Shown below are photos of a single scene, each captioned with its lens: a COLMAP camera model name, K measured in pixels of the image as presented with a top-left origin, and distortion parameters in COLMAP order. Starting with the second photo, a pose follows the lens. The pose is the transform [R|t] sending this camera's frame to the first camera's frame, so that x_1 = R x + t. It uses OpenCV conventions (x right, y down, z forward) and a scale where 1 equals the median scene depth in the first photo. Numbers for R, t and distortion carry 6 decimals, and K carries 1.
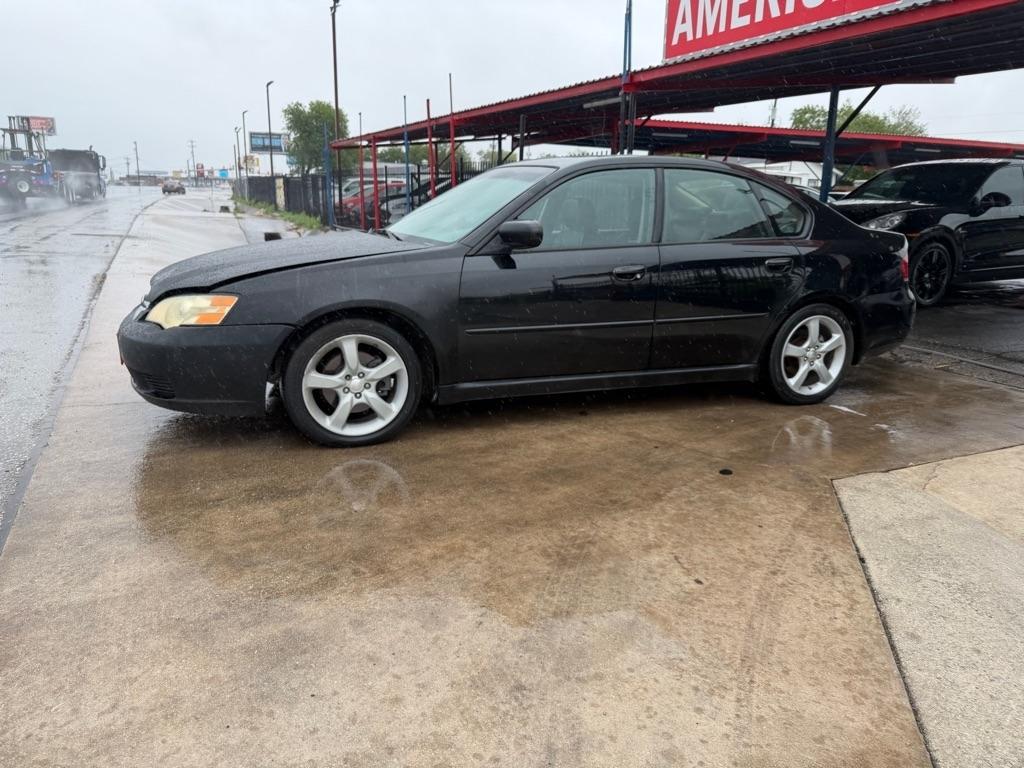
lens RADIAL K [[731.6, 0, 510.8], [0, 731.6, 369.4], [0, 0, 1]] dist [0.030161, -0.046057]
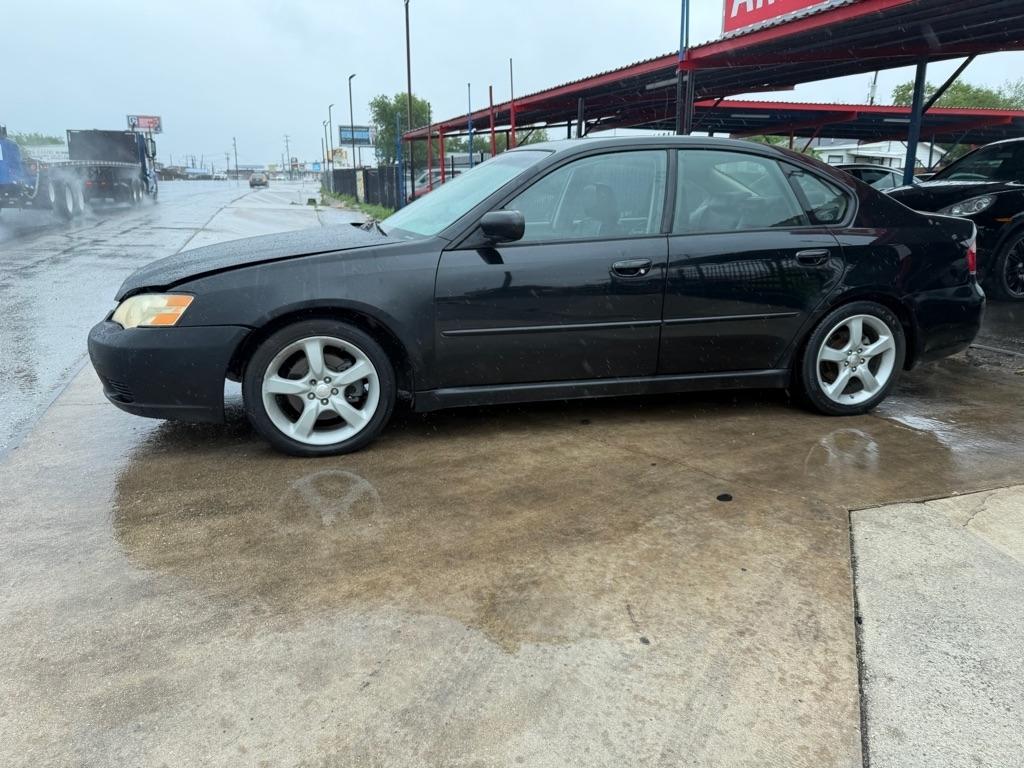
lens RADIAL K [[731.6, 0, 511.4], [0, 731.6, 366.5], [0, 0, 1]] dist [0.030161, -0.046057]
pose [[0.993308, 0.011271, -0.114940, 0.131055], [-0.009939, 0.999877, 0.012151, -0.022359], [0.115063, -0.010927, 0.993298, 0.099977]]
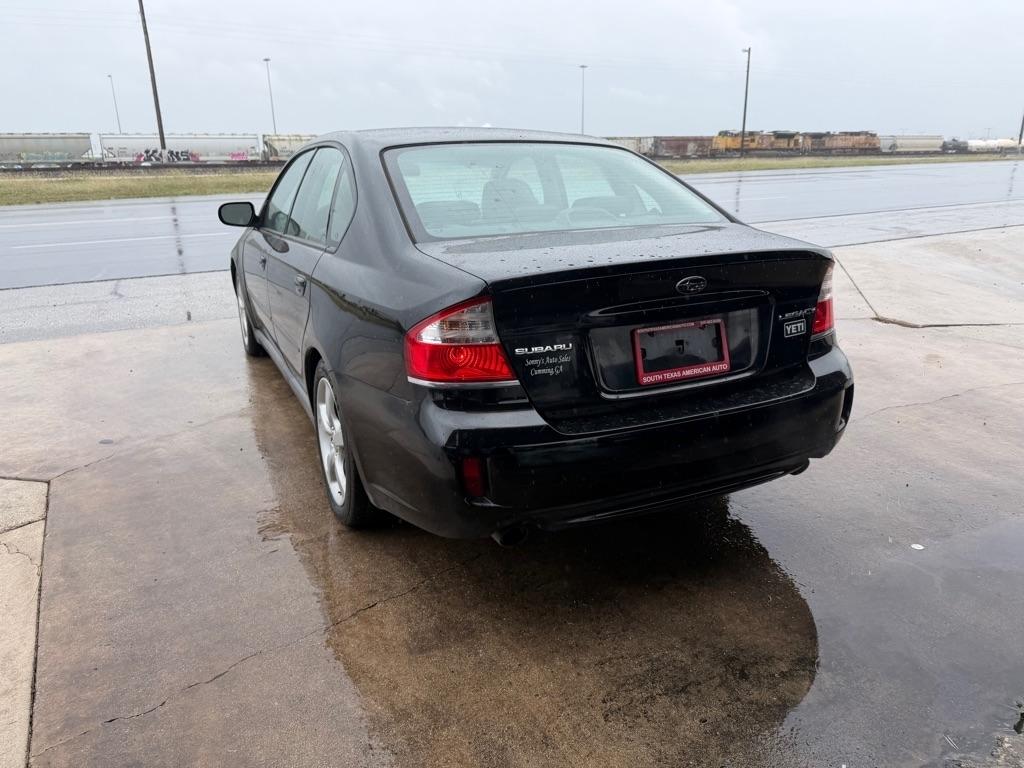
lens RADIAL K [[731.6, 0, 509.5], [0, 731.6, 383.3], [0, 0, 1]] dist [0.030161, -0.046057]
pose [[0.064623, 0.268121, -0.961215, 1.265369], [-0.212425, 0.944848, 0.249274, -0.317315], [0.975038, 0.188077, 0.118014, 1.344065]]
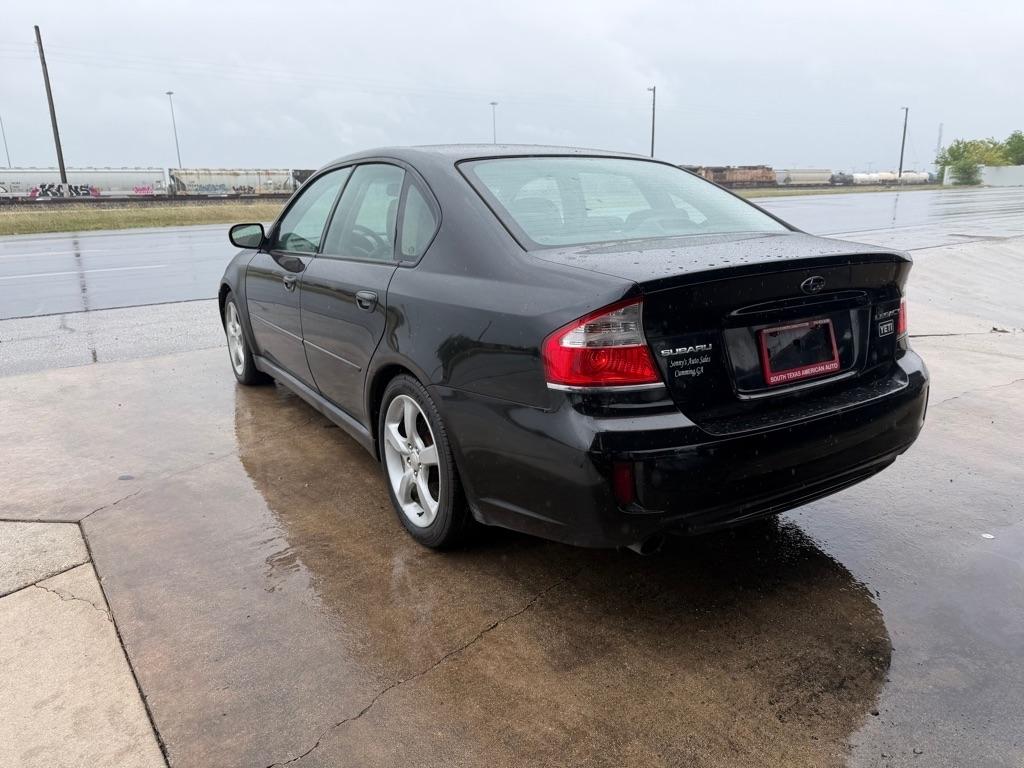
lens RADIAL K [[731.6, 0, 507.9], [0, 731.6, 381.5], [0, 0, 1]] dist [0.030161, -0.046057]
pose [[0.180684, 0.220315, -0.958548, 1.238550], [-0.203100, 0.961941, 0.182811, -0.259480], [0.962343, 0.161650, 0.218554, 1.180708]]
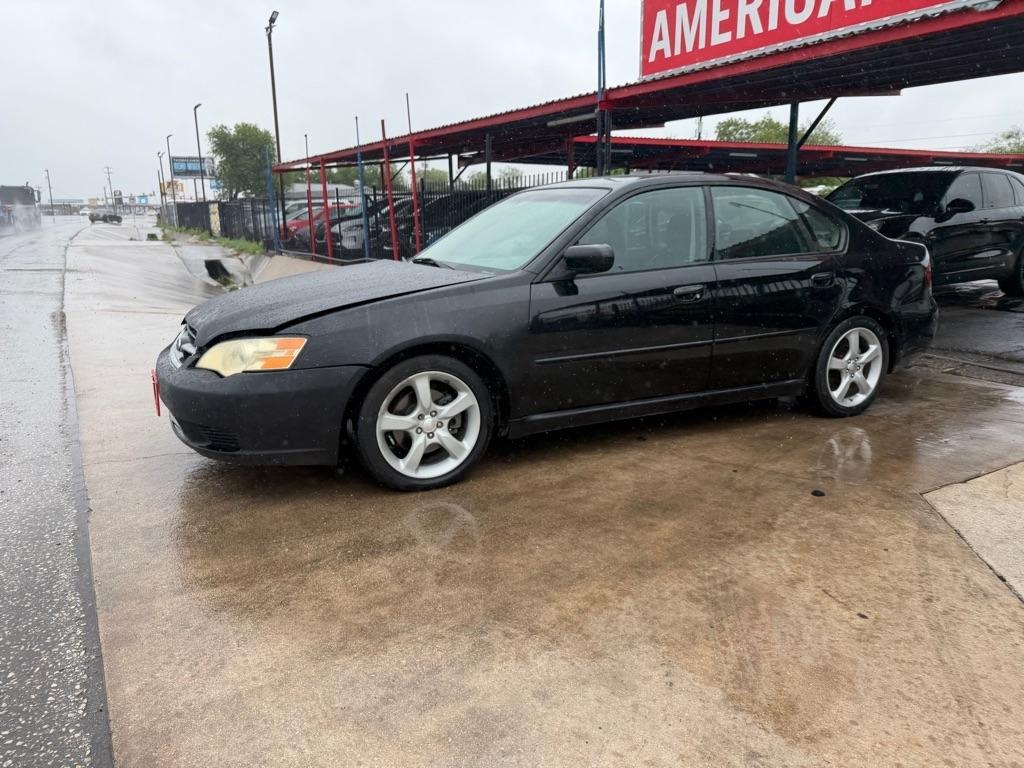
lens RADIAL K [[731.6, 0, 511.2], [0, 731.6, 374.2], [0, 0, 1]] dist [0.030161, -0.046057]
pose [[0.995016, -0.049144, 0.086762, -0.180027], [0.050485, 0.998636, -0.013329, -0.025241], [-0.085989, 0.017643, 0.996140, 0.049906]]
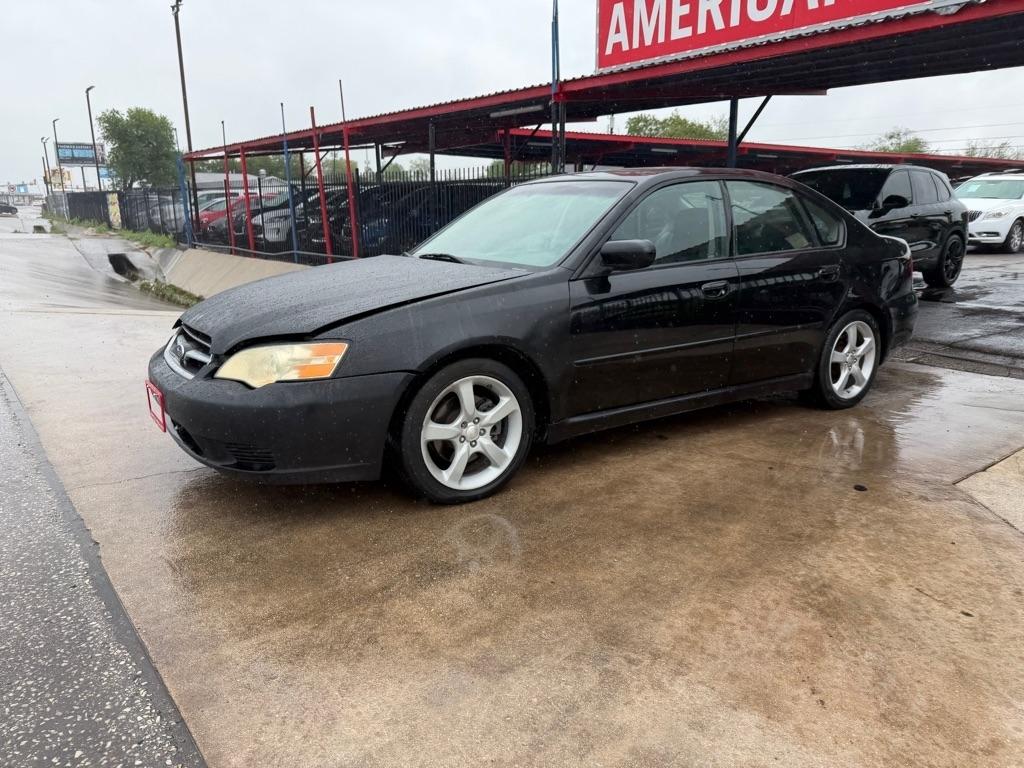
lens RADIAL K [[731.6, 0, 518.6], [0, 731.6, 375.1], [0, 0, 1]] dist [0.030161, -0.046057]
pose [[0.974412, -0.072787, 0.212660, -0.331129], [0.073368, 0.997292, 0.005169, -0.047168], [-0.212460, 0.010565, 0.977113, 0.121761]]
